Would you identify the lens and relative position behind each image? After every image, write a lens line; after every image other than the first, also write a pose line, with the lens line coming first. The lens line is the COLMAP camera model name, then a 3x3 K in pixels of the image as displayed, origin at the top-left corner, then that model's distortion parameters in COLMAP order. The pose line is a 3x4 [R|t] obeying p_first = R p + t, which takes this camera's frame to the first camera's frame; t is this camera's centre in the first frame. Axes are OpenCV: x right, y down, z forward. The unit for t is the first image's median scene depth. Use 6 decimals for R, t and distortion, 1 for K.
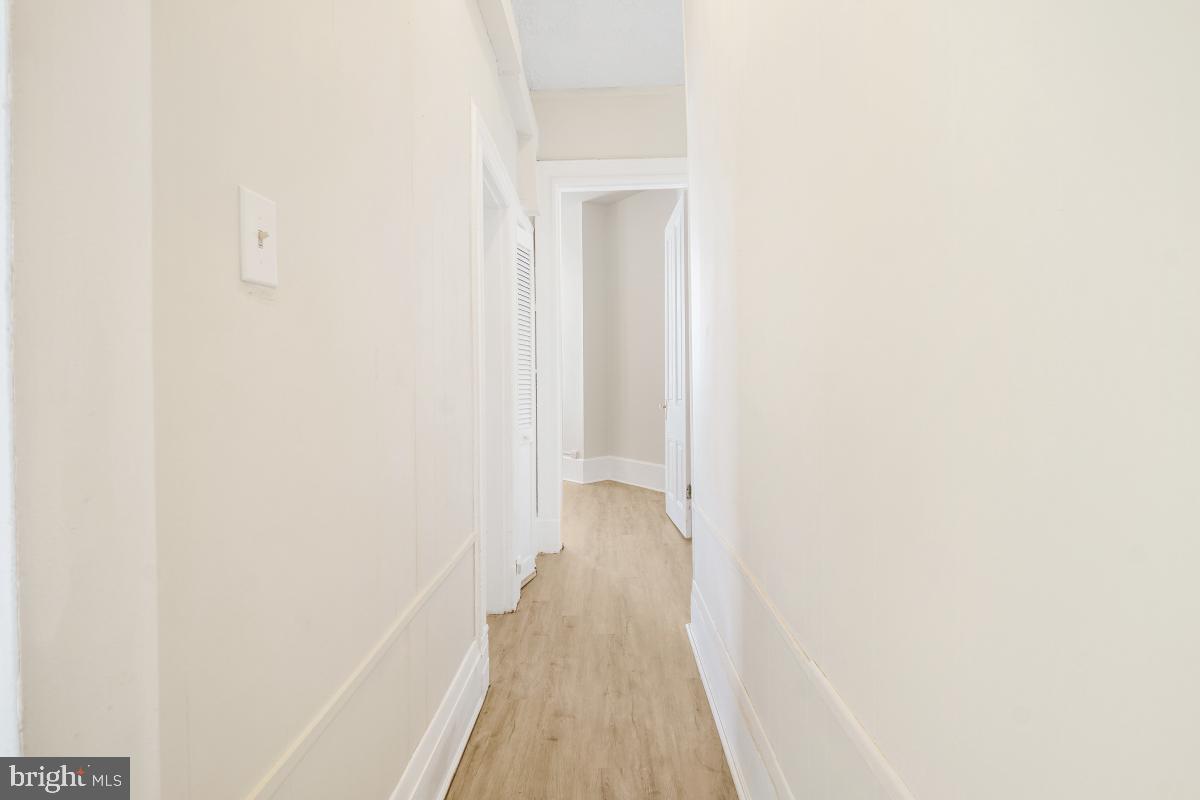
lens RADIAL K [[547.7, 0, 600.0], [0, 547.7, 400.0], [0, 0, 1]] dist [0.000107, -0.000062]
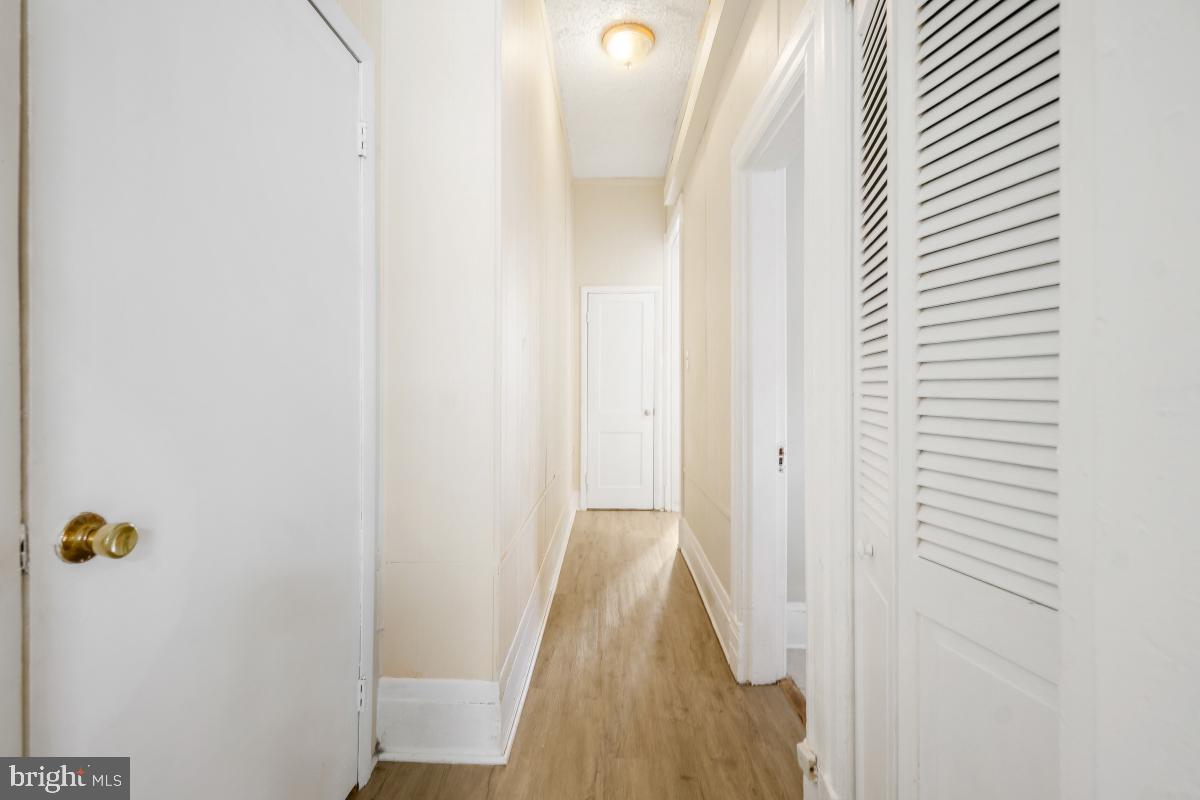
lens RADIAL K [[590.9, 0, 594.4], [0, 590.9, 393.3], [0, 0, 1]] dist [-0.022060, 0.000525]
pose [[-0.999907, 0.001411, 0.013579, 0.047446], [0.001903, 0.999338, 0.036320, -0.060736], [-0.013518, 0.036342, -0.999248, 1.969319]]
